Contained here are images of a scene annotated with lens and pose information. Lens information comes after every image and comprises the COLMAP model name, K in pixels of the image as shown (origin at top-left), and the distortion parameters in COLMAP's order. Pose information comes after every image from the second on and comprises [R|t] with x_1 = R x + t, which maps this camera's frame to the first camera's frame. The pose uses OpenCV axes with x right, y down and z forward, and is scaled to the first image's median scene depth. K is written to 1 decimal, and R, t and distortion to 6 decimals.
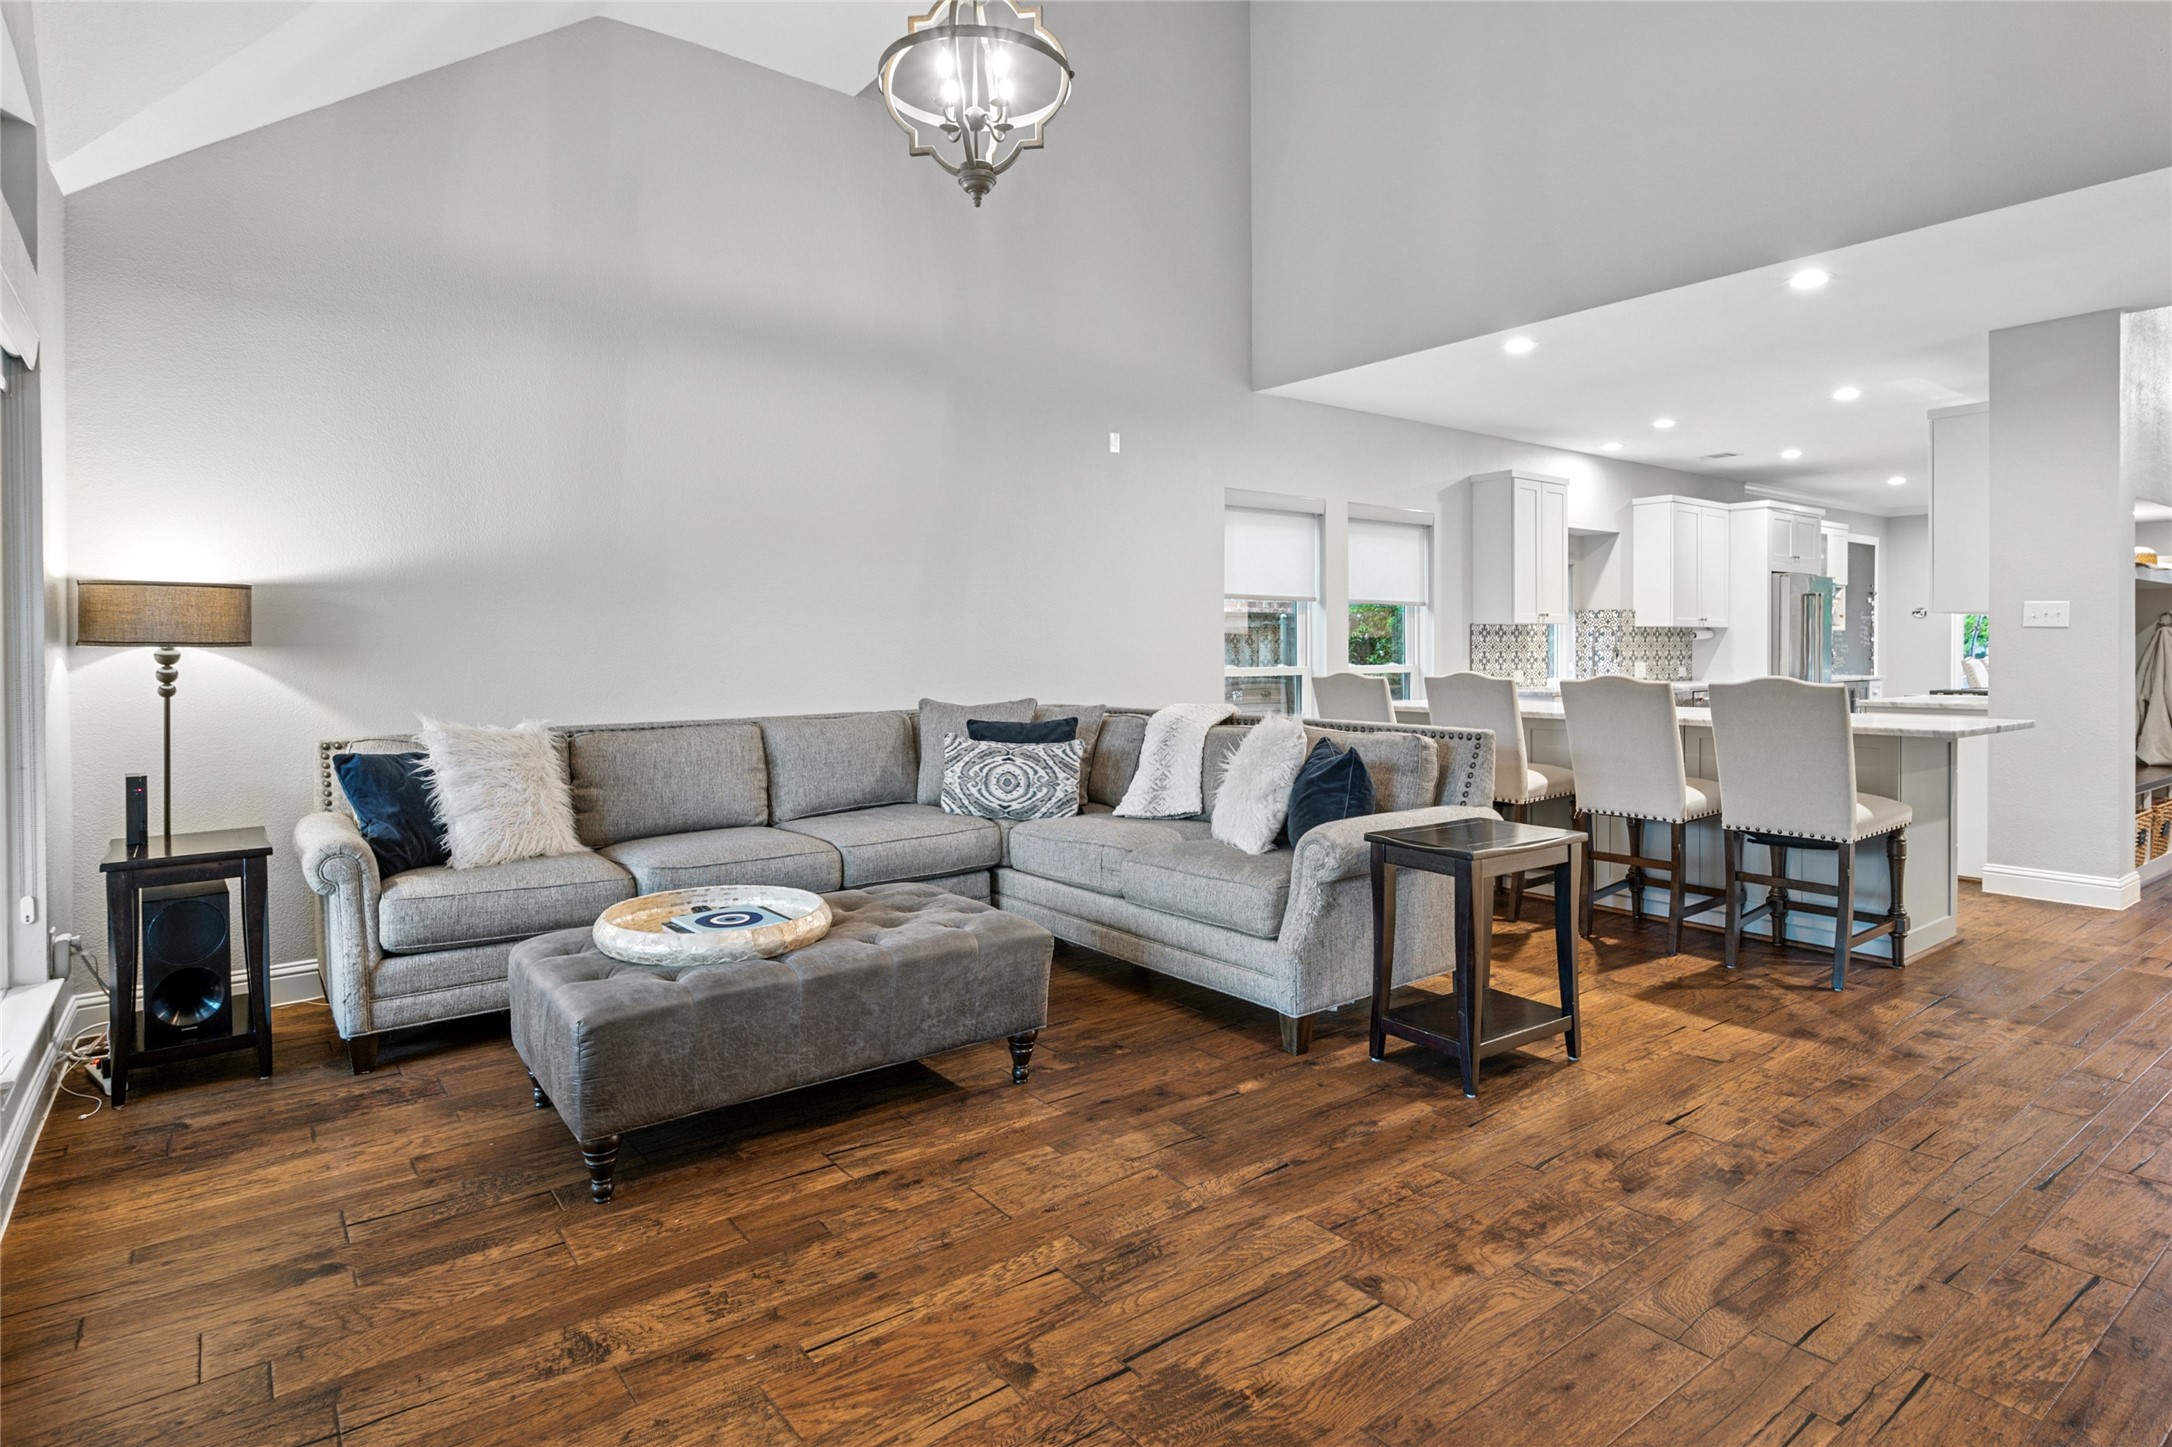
lens RADIAL K [[1131.5, 0, 1078.1], [0, 1131.5, 655.1], [0, 0, 1]] dist [-0.006835, 0.002754]
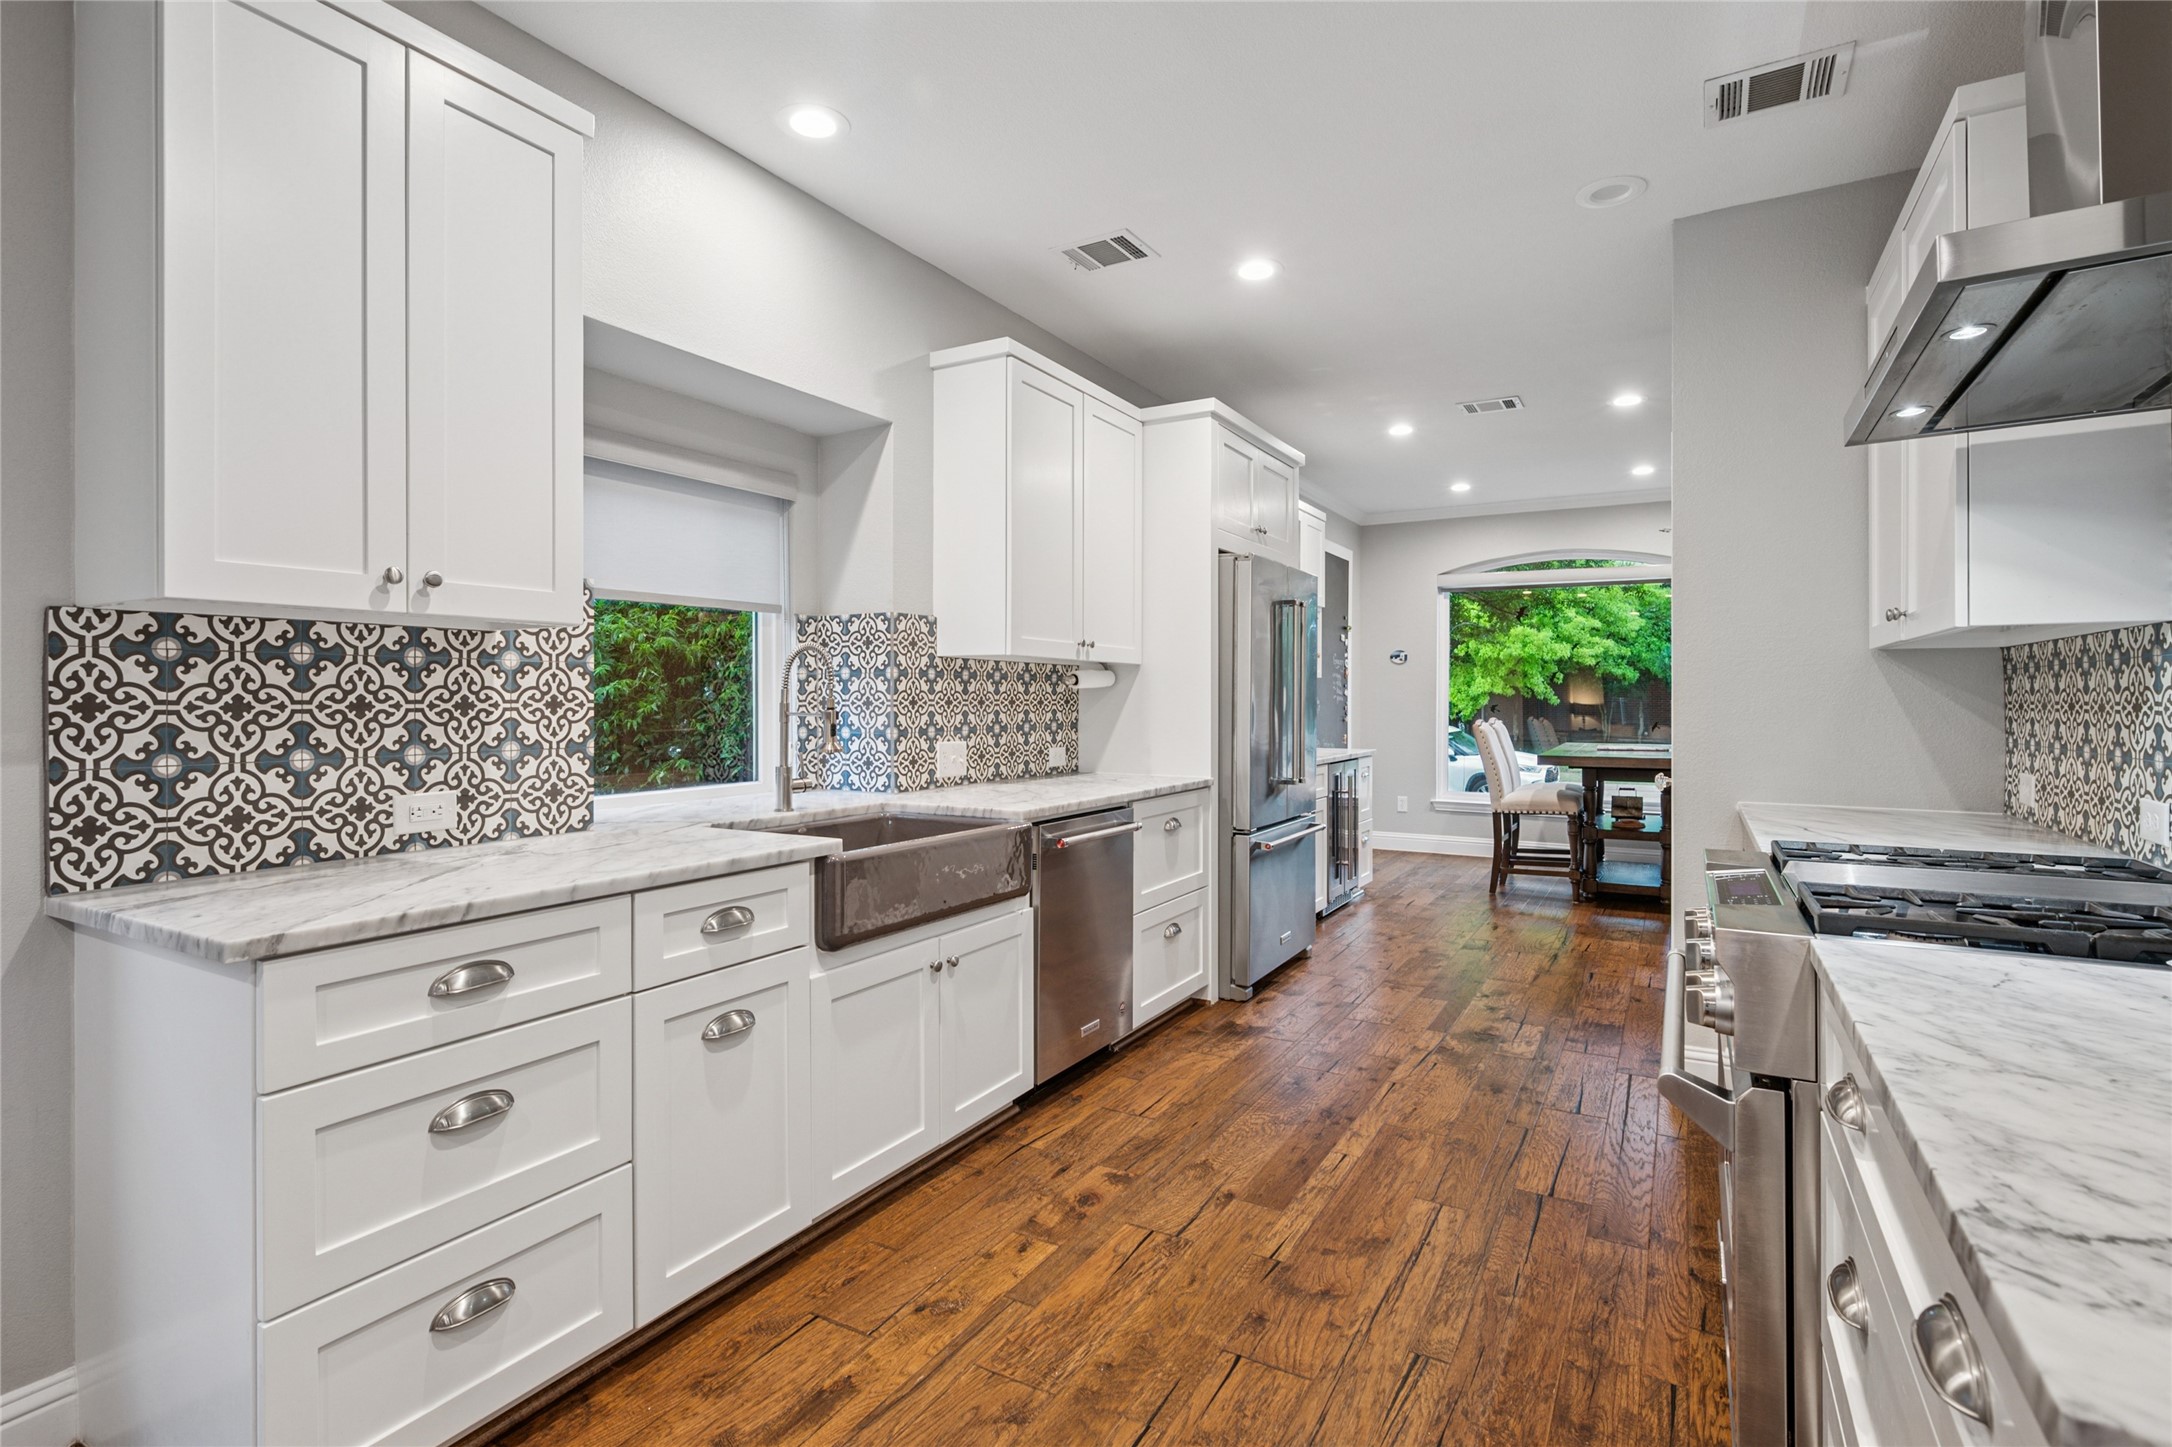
lens RADIAL K [[1040.8, 0, 1096.4], [0, 1040.8, 703.3], [0, 0, 1]] dist [-0.002022, -0.001137]
pose [[0.912294, 0.002555, 0.409527, 1.089097], [-0.001693, 0.999996, -0.002468, -0.019728], [-0.409532, 0.001558, 0.912294, 1.743096]]
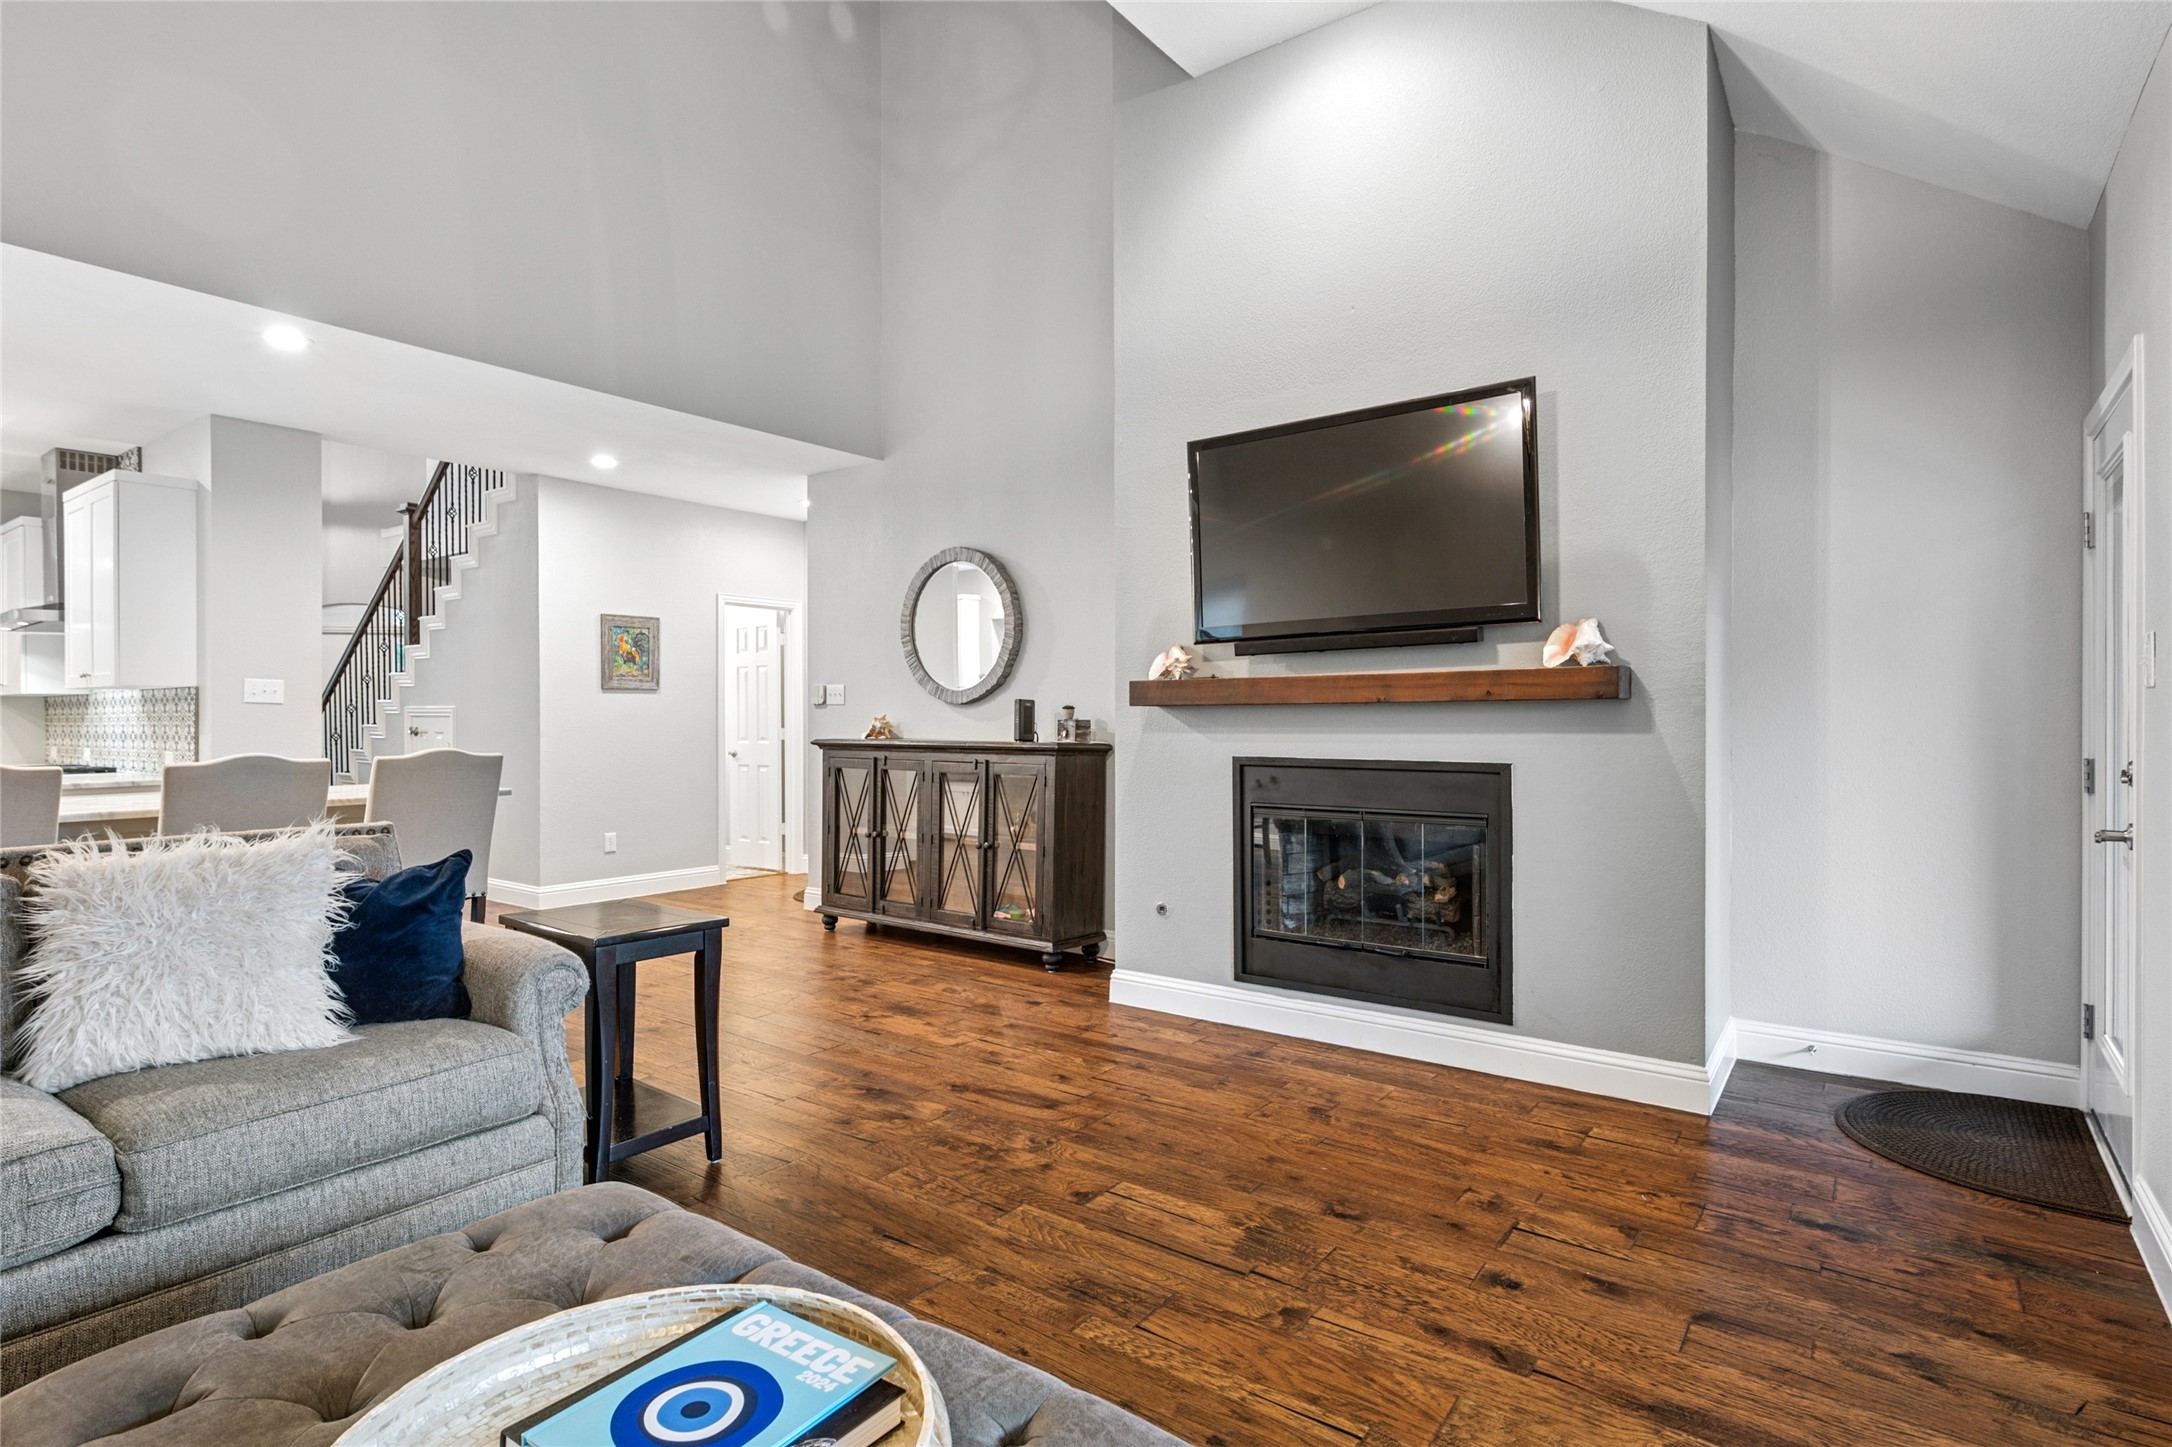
lens RADIAL K [[1131.5, 0, 1079.5], [0, 1131.5, 717.8], [0, 0, 1]] dist [-0.006835, 0.002754]
pose [[-0.283785, 0.000721, 0.958888, -0.639460], [0.015035, 0.999880, 0.003697, -0.004271], [-0.958770, 0.015466, -0.283762, 0.869596]]
